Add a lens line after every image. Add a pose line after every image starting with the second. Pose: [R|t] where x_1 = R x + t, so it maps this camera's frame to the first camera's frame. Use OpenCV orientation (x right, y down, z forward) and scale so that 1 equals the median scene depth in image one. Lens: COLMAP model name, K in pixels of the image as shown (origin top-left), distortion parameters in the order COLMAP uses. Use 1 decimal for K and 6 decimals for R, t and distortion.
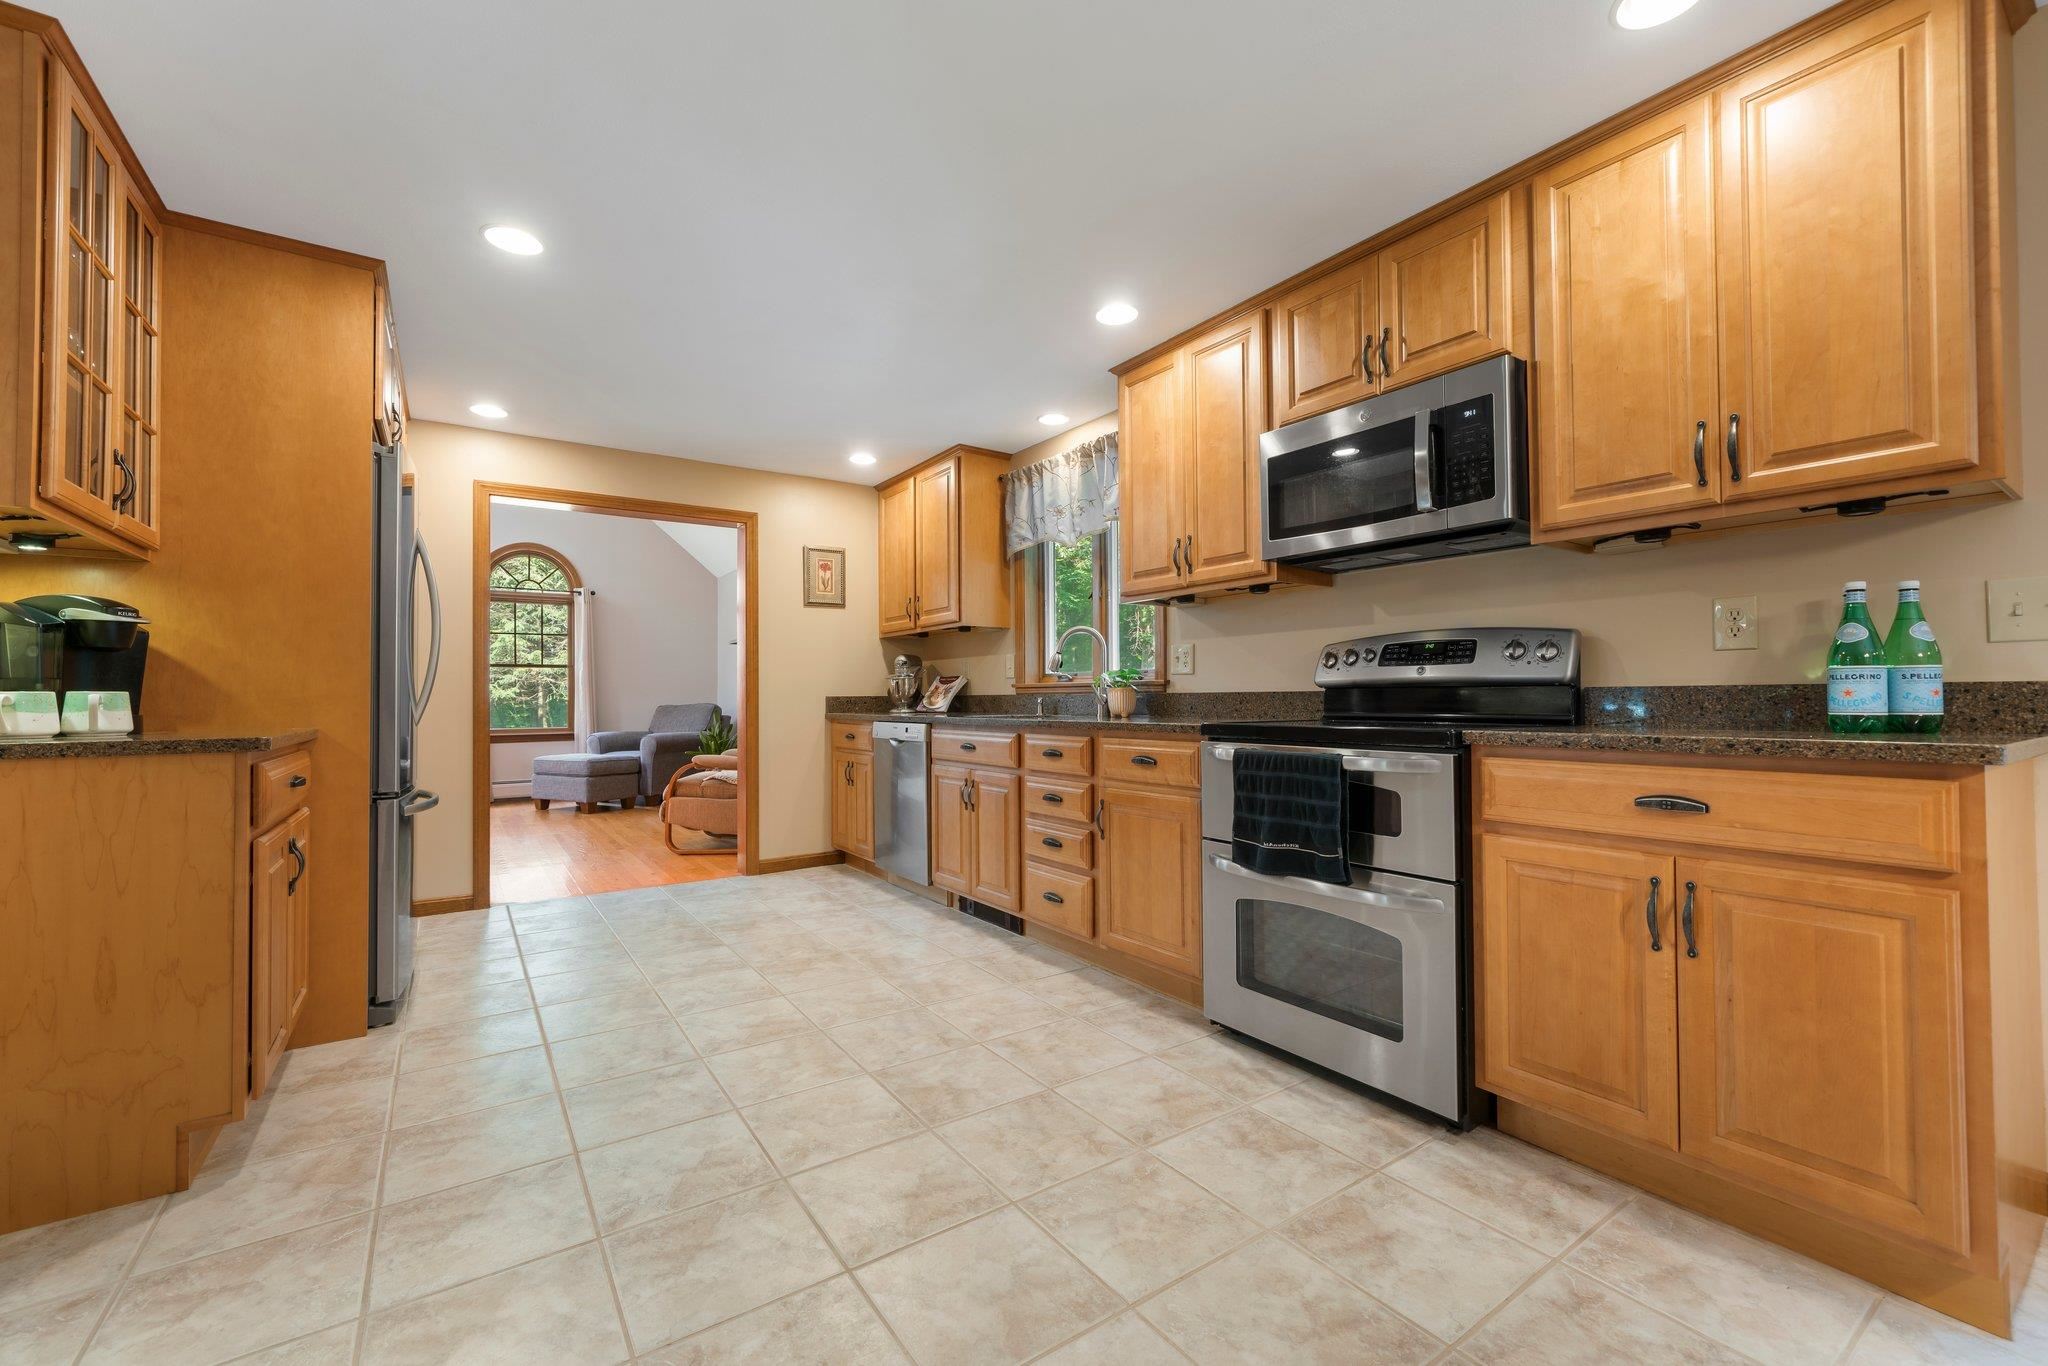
lens RADIAL K [[849.3, 0, 1027.2], [0, 849.3, 685.1], [0, 0, 1]] dist [-0.003027, 0.000055]
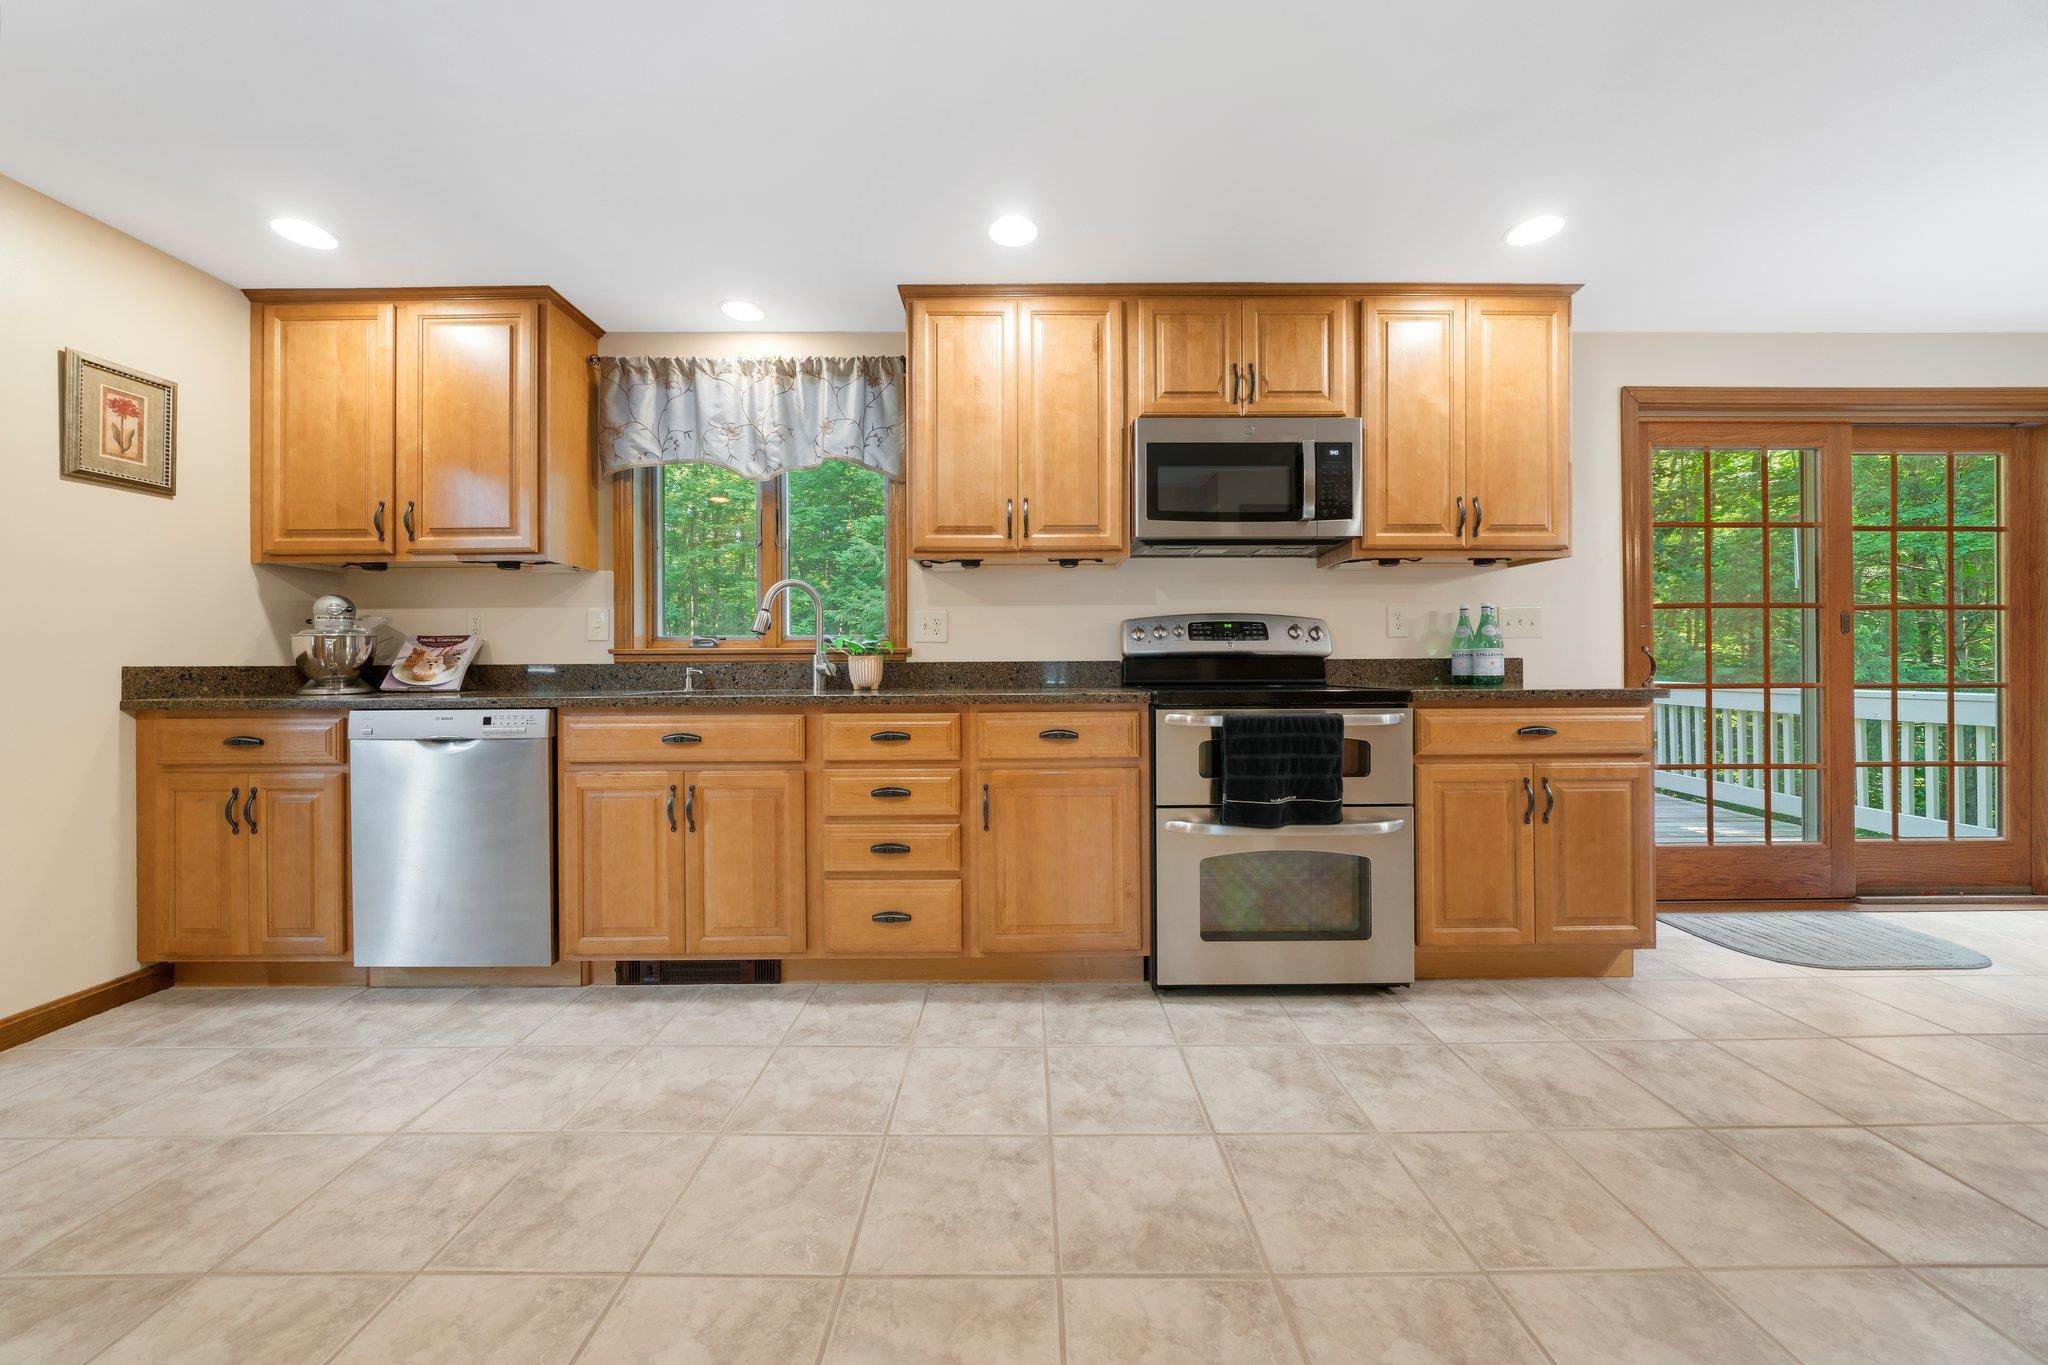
lens RADIAL K [[697.0, 0, 1027.8], [0, 697.0, 663.5], [0, 0, 1]] dist [-0.007492, 0.000005]
pose [[0.560566, 0.004241, 0.828099, -0.503320], [-0.009847, 0.999950, 0.001545, 0.010903], [-0.828051, -0.009020, 0.560580, 0.605791]]
